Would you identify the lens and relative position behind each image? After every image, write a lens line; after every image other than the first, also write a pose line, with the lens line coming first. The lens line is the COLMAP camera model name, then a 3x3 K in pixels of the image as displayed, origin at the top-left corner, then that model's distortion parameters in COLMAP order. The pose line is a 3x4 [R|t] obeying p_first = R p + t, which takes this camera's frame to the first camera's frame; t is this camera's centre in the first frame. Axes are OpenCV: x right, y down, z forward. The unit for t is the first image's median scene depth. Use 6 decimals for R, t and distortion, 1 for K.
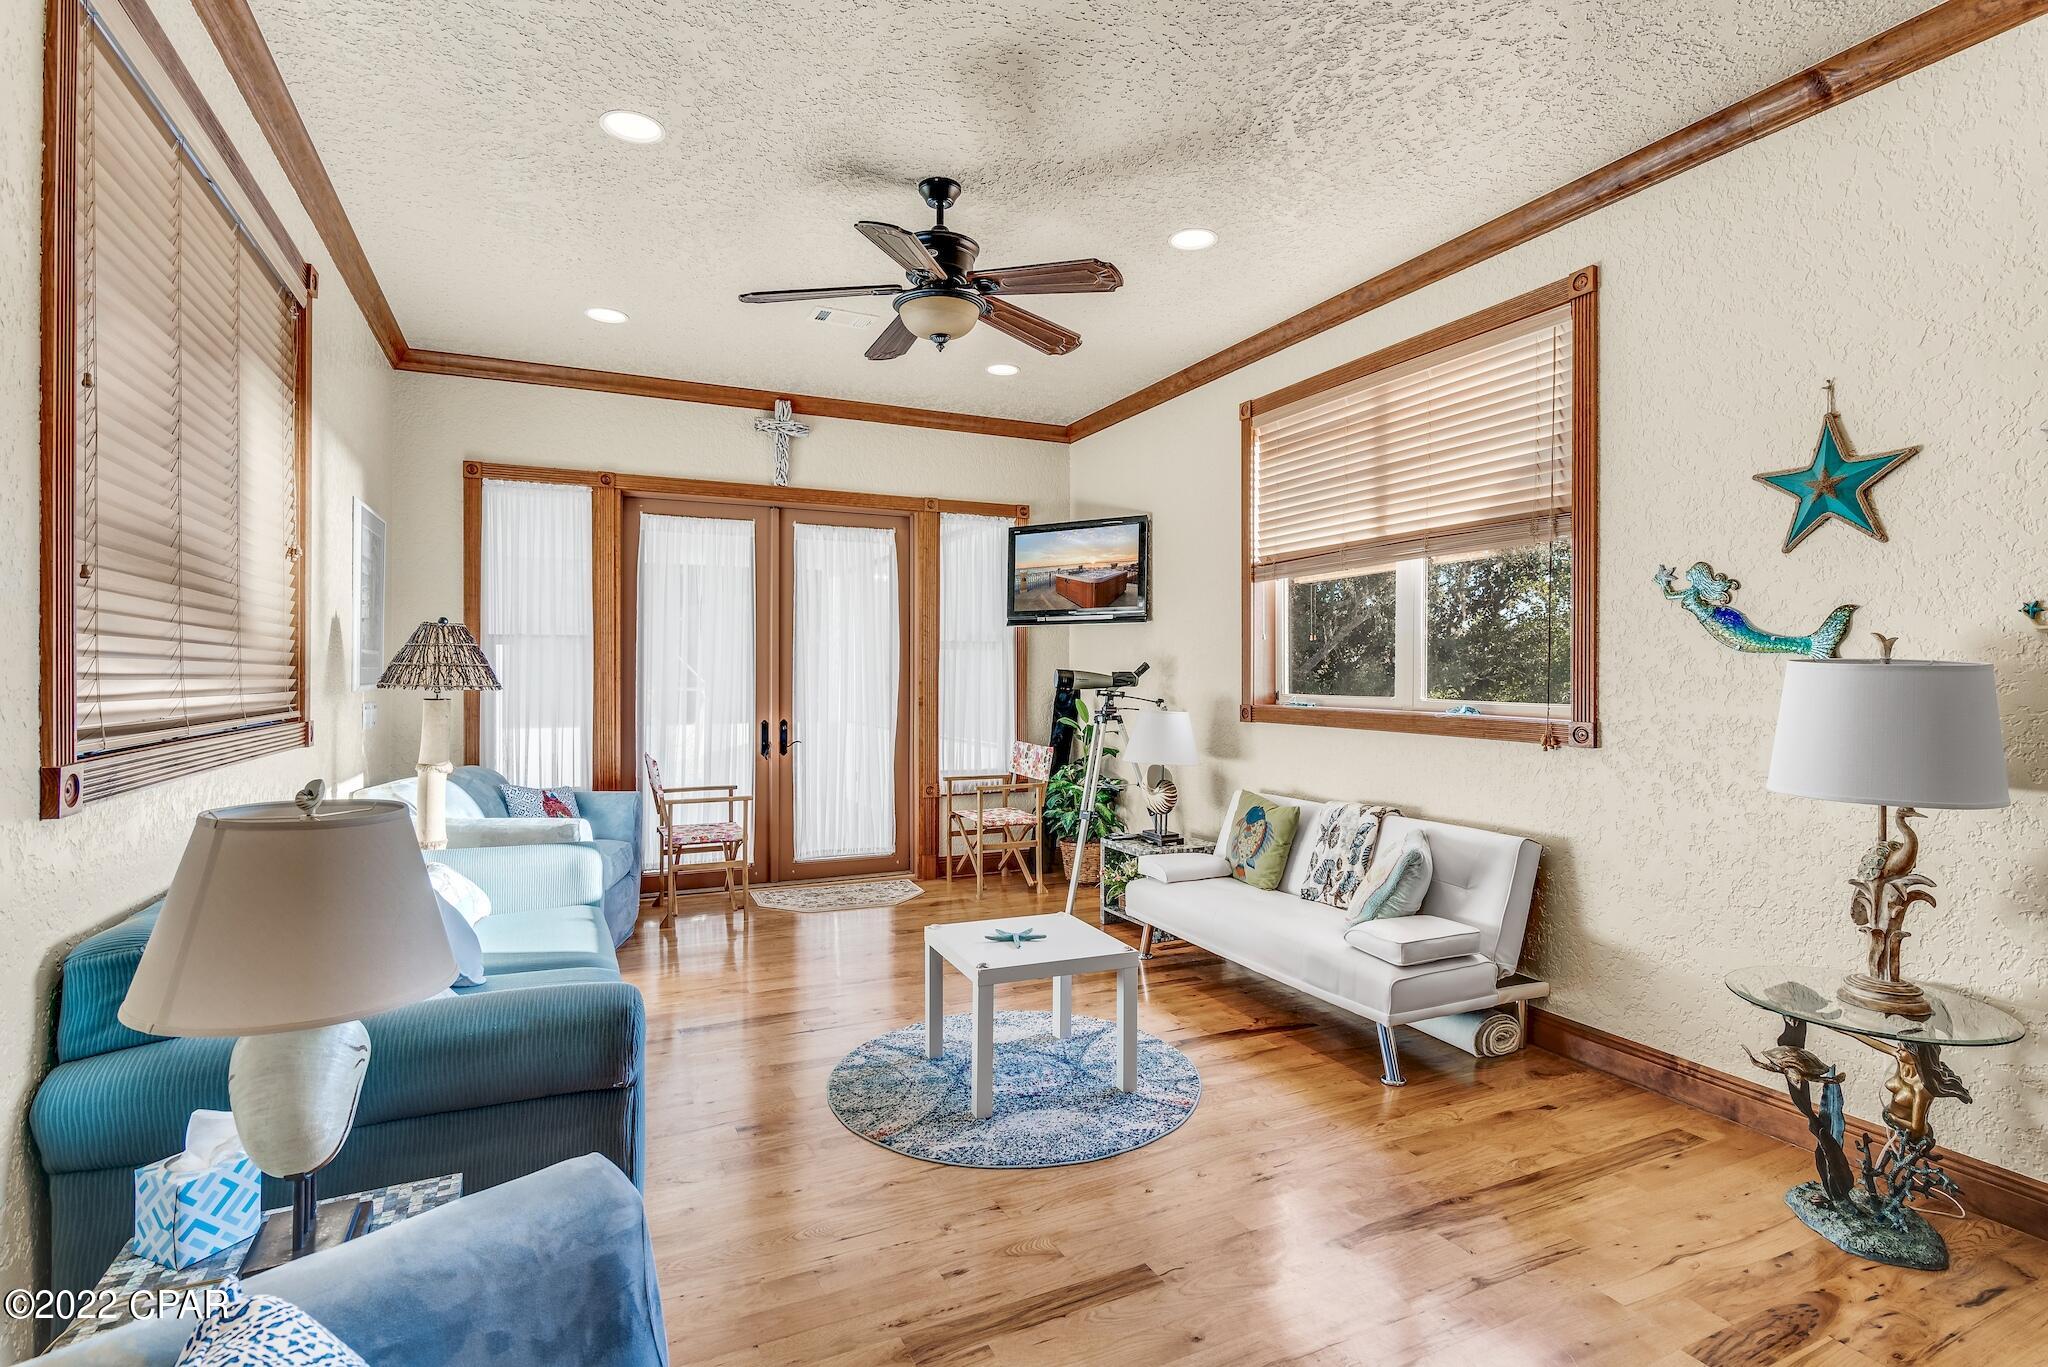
lens RADIAL K [[995.2, 0, 1024.9], [0, 995.2, 675.6], [0, 0, 1]] dist [0.005398, 0.000268]
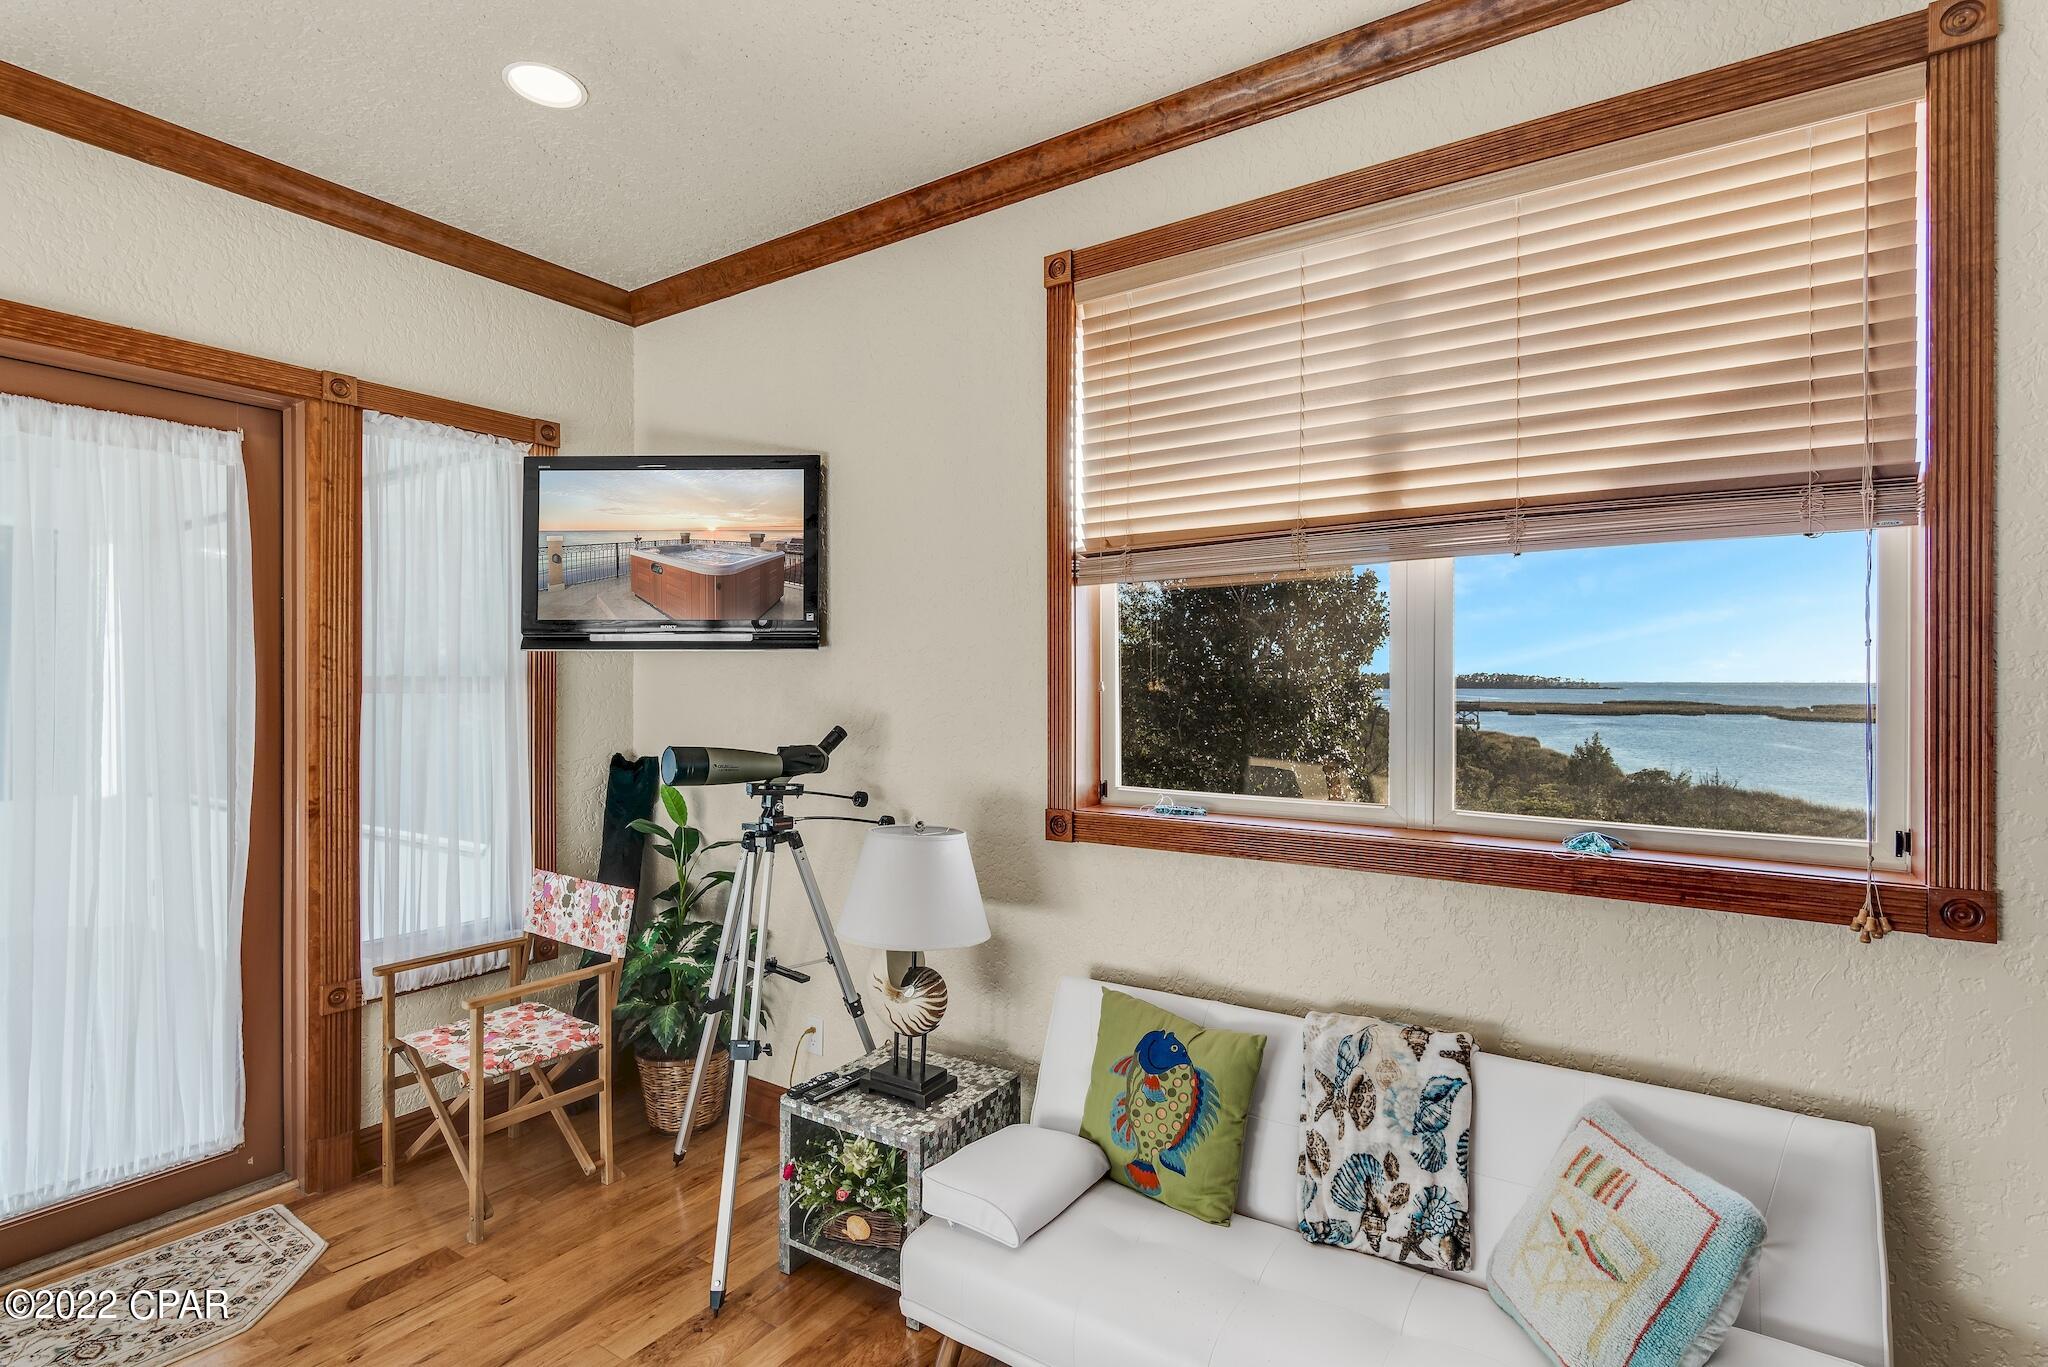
lens RADIAL K [[995.2, 0, 1018.1], [0, 995.2, 684.9], [0, 0, 1]] dist [0.005398, 0.000268]
pose [[0.859106, -0.001497, 0.511795, -0.073095], [0.001537, 0.999999, 0.000344, -0.037685], [-0.511795, 0.000491, 0.859107, 0.521862]]
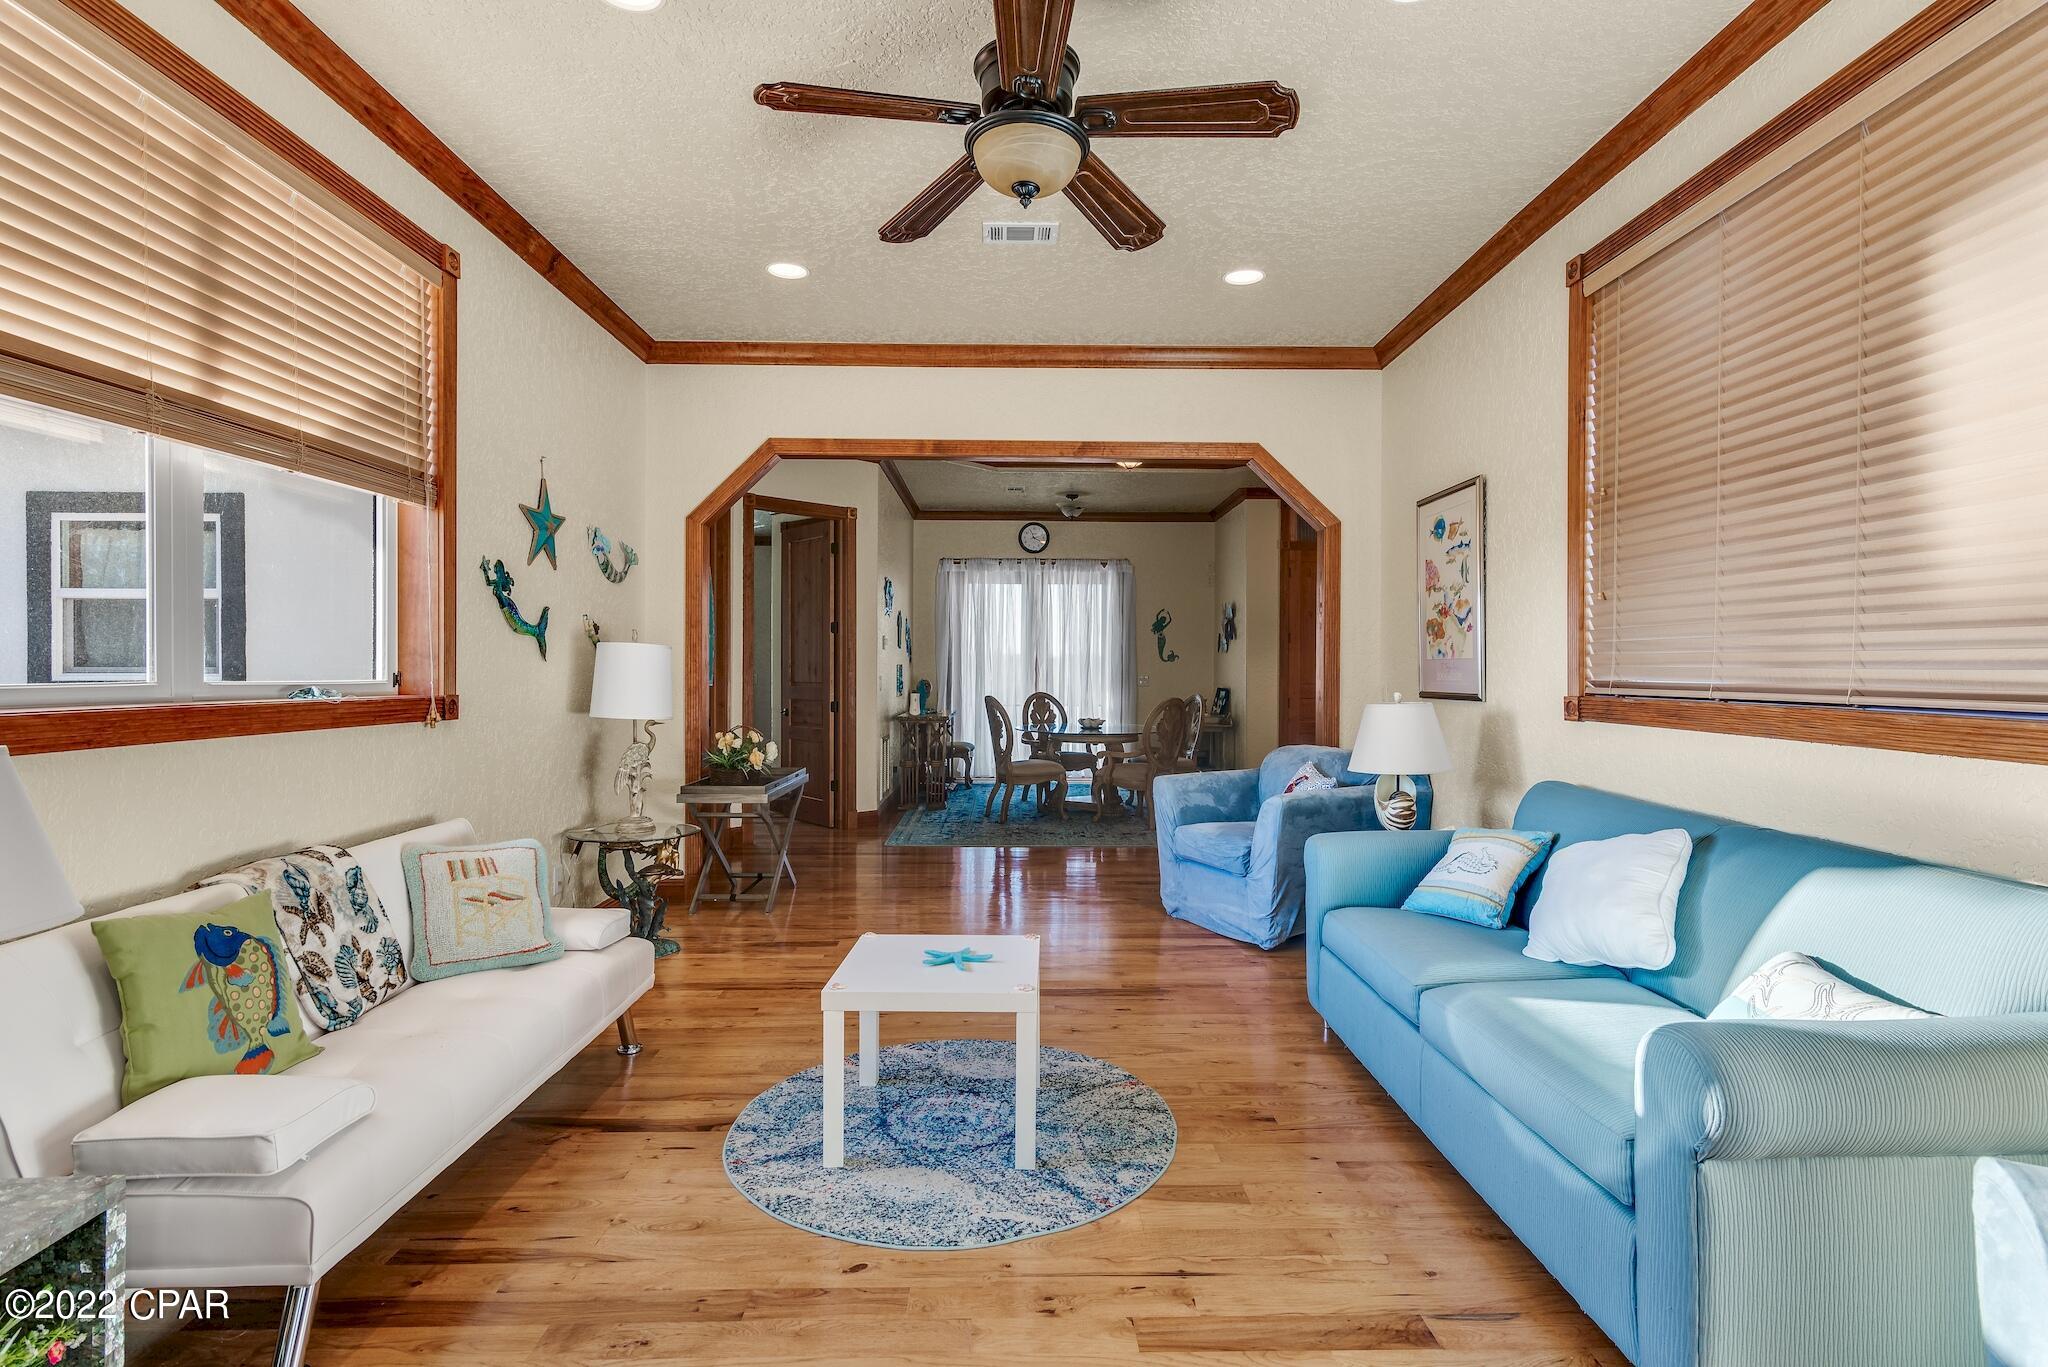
lens RADIAL K [[995.2, 0, 1024.4], [0, 995.2, 674.6], [0, 0, 1]] dist [0.005398, 0.000268]
pose [[-0.910355, -0.009430, 0.413721, -0.255059], [-0.006231, 0.999939, 0.009081, 0.008559], [-0.413782, 0.005689, -0.910358, 1.087120]]
